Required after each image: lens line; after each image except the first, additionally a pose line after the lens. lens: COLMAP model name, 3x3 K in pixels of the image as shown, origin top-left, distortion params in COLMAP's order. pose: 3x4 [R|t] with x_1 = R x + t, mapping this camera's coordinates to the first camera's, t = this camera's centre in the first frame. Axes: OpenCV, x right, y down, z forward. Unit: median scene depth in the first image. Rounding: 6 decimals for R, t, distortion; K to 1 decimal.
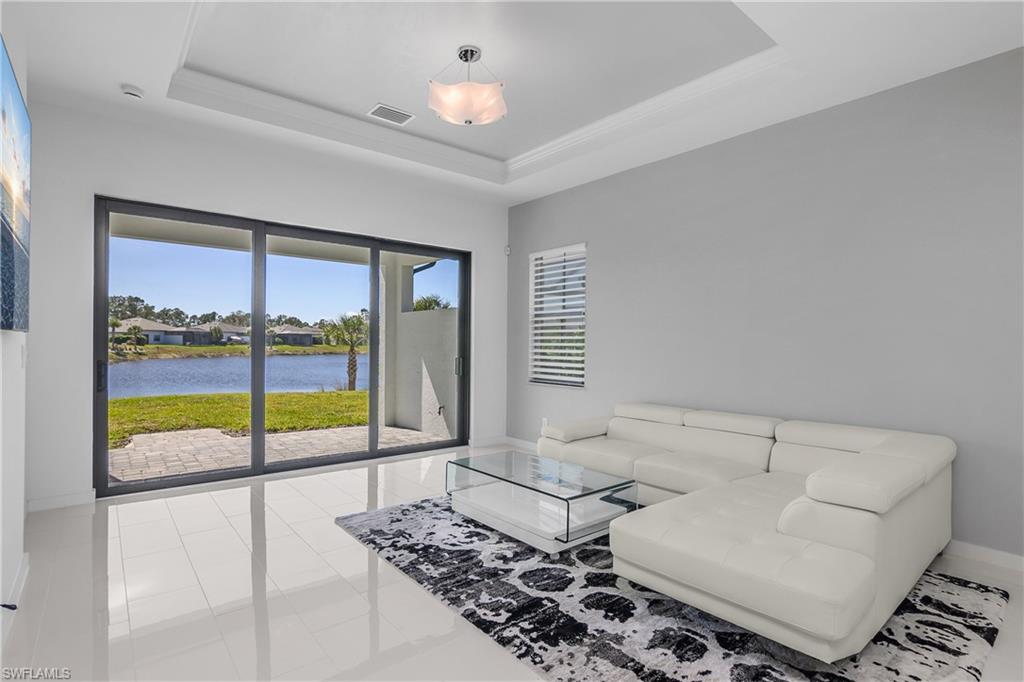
lens RADIAL K [[503.8, 0, 508.4], [0, 503.8, 346.5], [0, 0, 1]] dist [-0.023354, 0.000072]
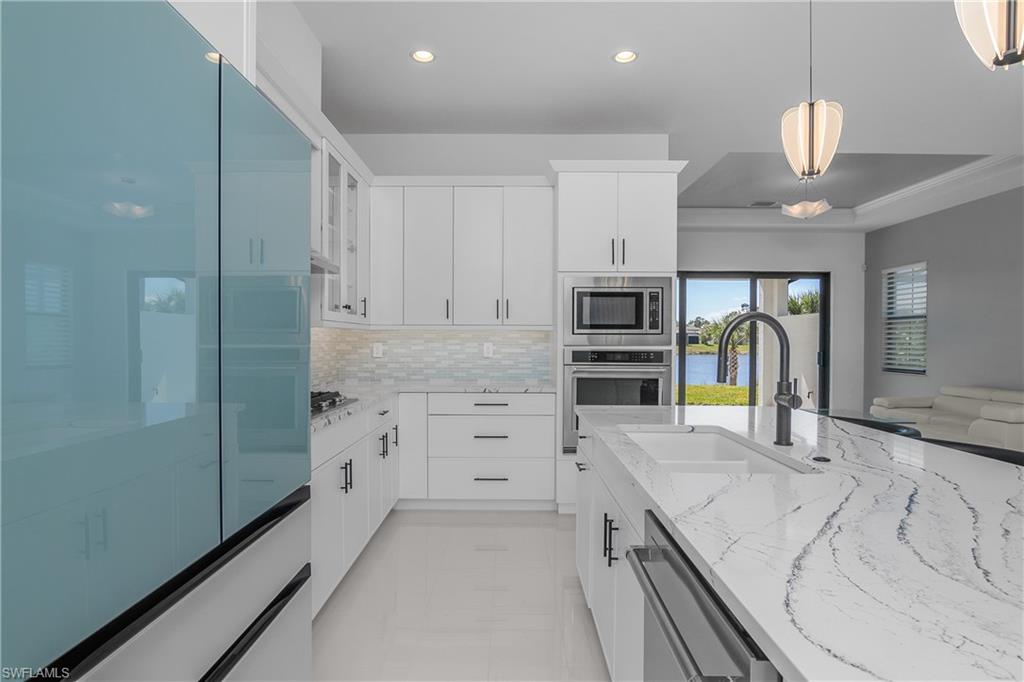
lens RADIAL K [[543.7, 0, 512.0], [0, 543.7, 341.0], [0, 0, 1]] dist [-0.002699, -0.000713]
pose [[0.774741, -0.006449, -0.632245, 0.052672], [0.000579, 0.999955, -0.009490, 0.001933], [0.632278, 0.006986, 0.774710, -0.185199]]
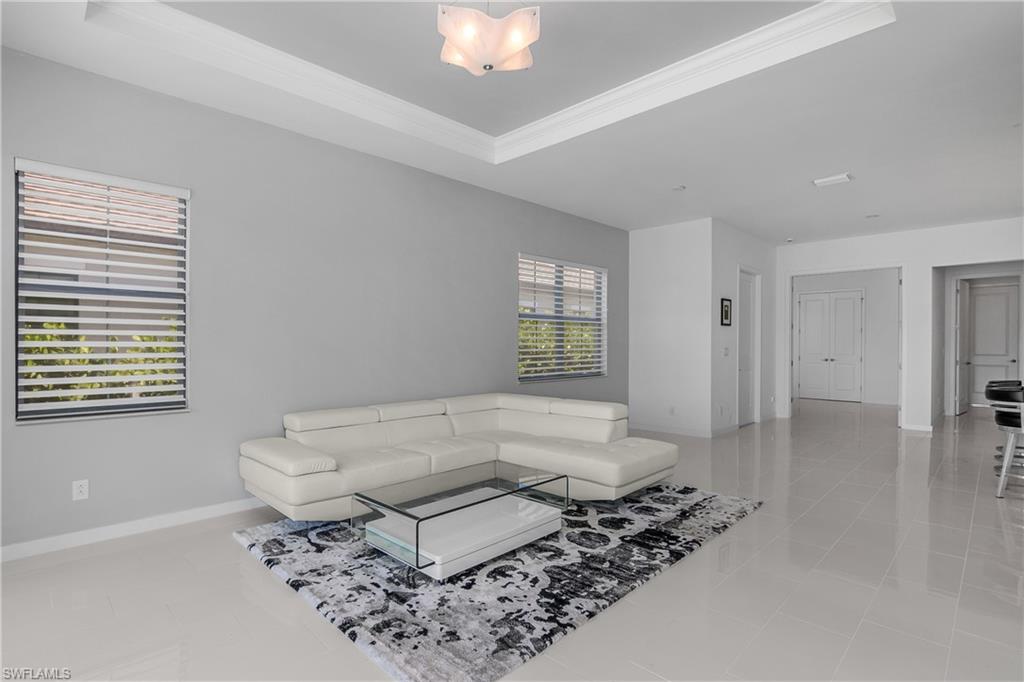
lens RADIAL K [[503.8, 0, 508.4], [0, 503.8, 346.5], [0, 0, 1]] dist [-0.023354, 0.000072]
pose [[-0.101308, -0.010616, 0.994798, -0.286391], [0.005260, 0.999923, 0.011207, -0.002951], [-0.994841, 0.006368, -0.101244, 0.343428]]
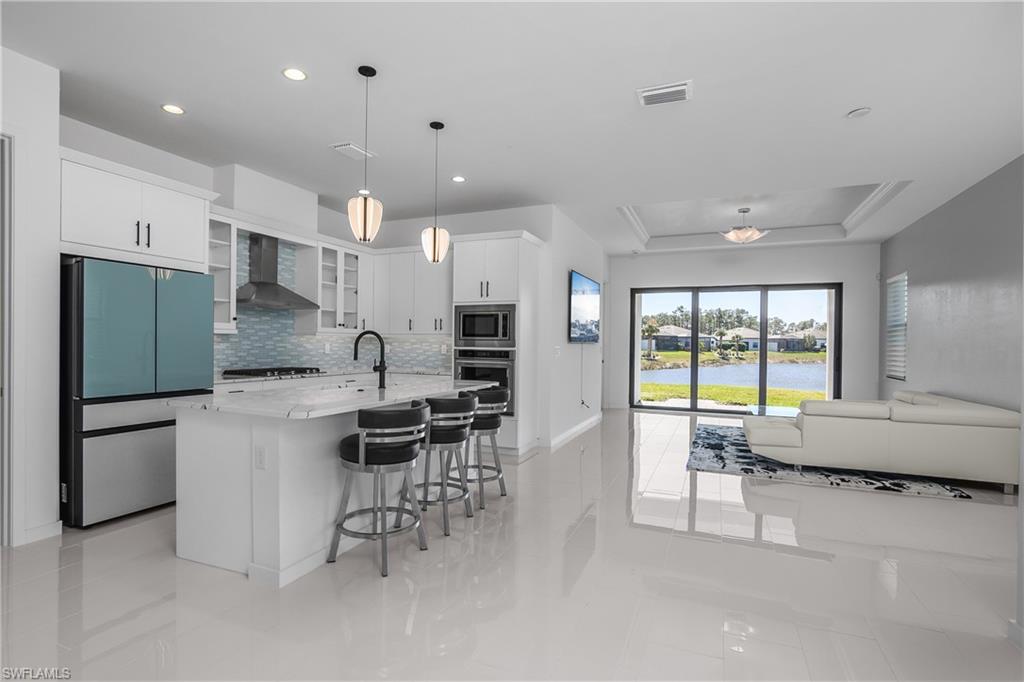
lens RADIAL K [[503.8, 0, 508.4], [0, 503.8, 346.5], [0, 0, 1]] dist [-0.023354, 0.000072]
pose [[0.466452, -0.000295, -0.884546, 0.210899], [-0.011892, 0.999907, -0.006605, 0.003109], [0.884466, 0.013599, 0.466406, -0.137855]]
